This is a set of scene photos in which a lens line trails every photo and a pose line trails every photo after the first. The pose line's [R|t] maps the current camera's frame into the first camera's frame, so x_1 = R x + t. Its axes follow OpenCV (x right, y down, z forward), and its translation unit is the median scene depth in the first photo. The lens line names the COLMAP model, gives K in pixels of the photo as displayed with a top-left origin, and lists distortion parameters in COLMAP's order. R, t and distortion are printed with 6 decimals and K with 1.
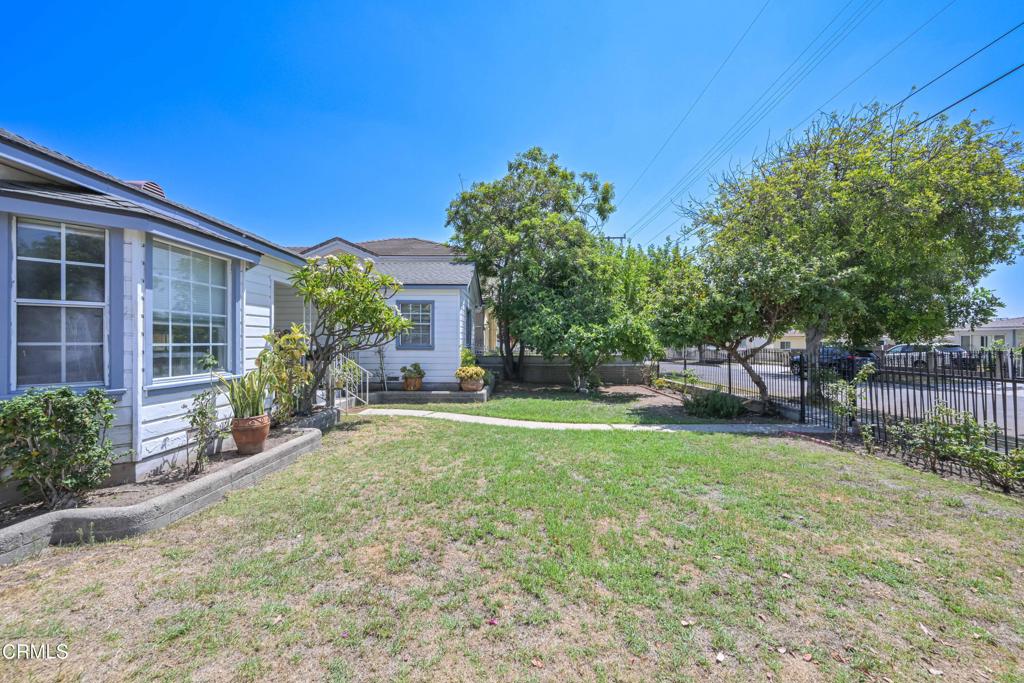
lens RADIAL K [[405.0, 0, 511.6], [0, 405.0, 343.8], [0, 0, 1]] dist [0.001699, -0.000095]
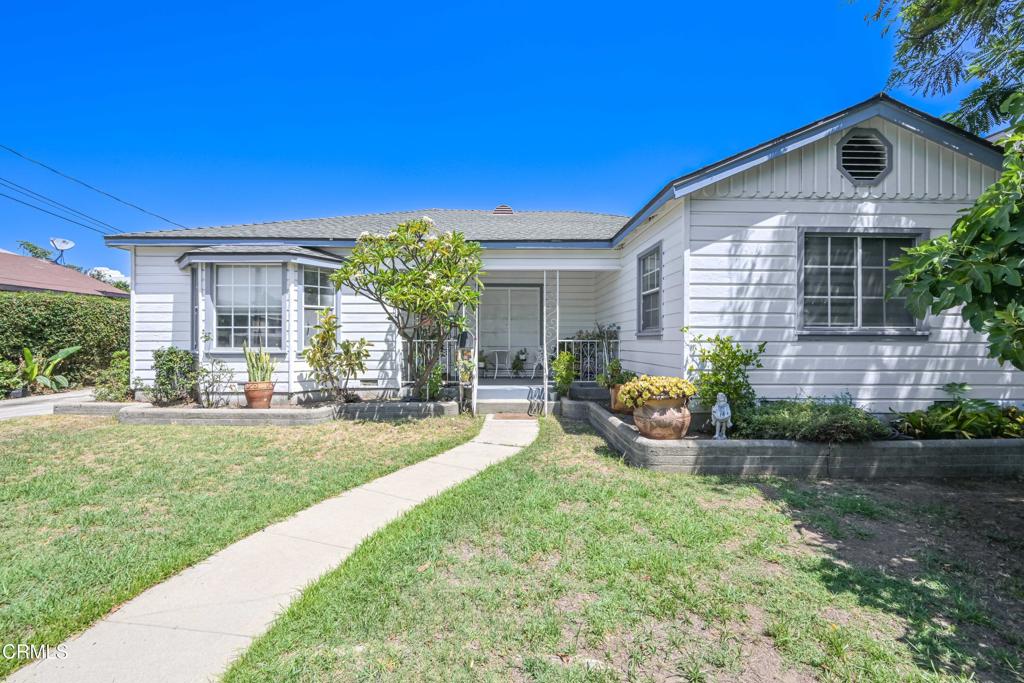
lens RADIAL K [[405.0, 0, 512.5], [0, 405.0, 344.7], [0, 0, 1]] dist [0.001699, -0.000095]
pose [[0.063834, 0.006997, -0.997936, 0.786012], [0.000350, 0.999975, 0.007034, 0.056203], [0.997960, -0.000798, 0.063830, 1.932435]]
